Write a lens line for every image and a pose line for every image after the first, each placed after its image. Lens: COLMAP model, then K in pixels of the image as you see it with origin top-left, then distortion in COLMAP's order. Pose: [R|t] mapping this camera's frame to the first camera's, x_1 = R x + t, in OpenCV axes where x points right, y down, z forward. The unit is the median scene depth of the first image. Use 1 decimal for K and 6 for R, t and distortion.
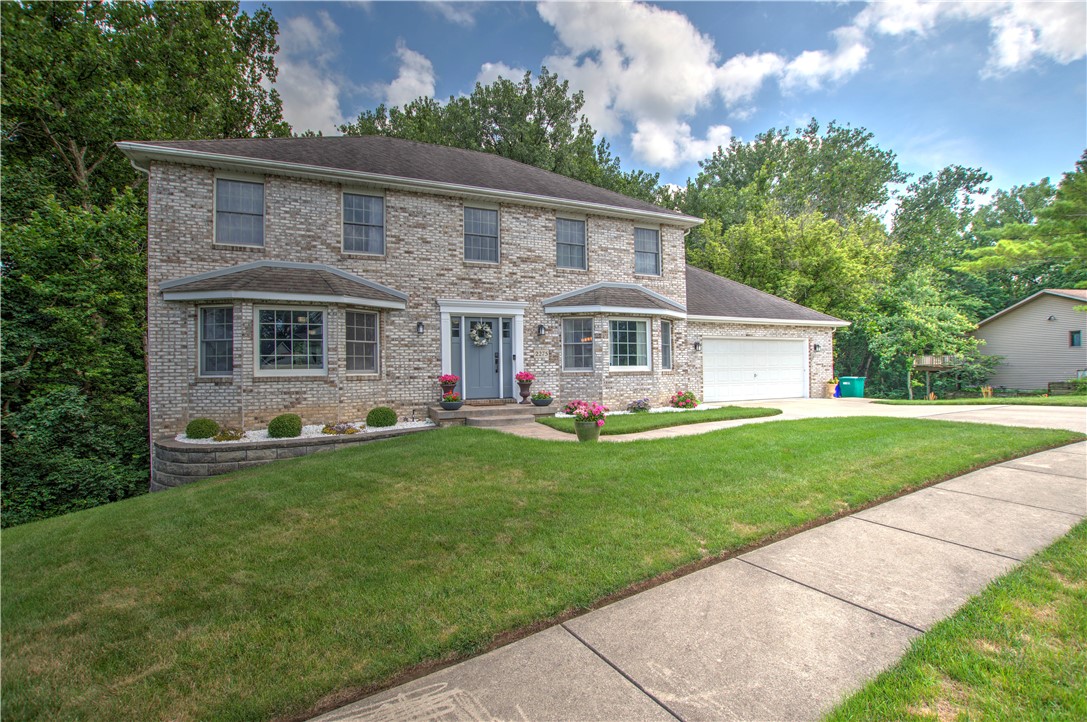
lens RADIAL K [[493.9, 0, 536.0], [0, 493.9, 359.9], [0, 0, 1]] dist [-0.027143, 0.001387]
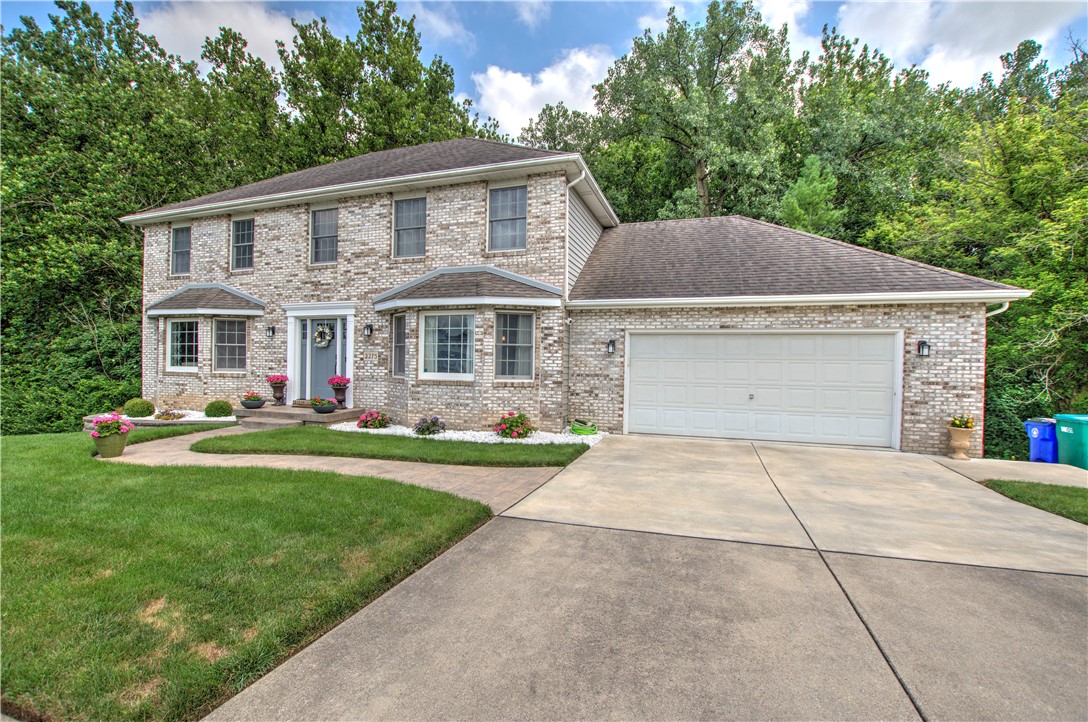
lens RADIAL K [[494.4, 0, 540.9], [0, 494.4, 365.8], [0, 0, 1]] dist [-0.027143, 0.001387]
pose [[0.732141, 0.027061, -0.680615, 0.853845], [-0.011097, 0.999552, 0.027805, -0.023272], [0.681063, -0.012804, 0.732113, 0.545586]]
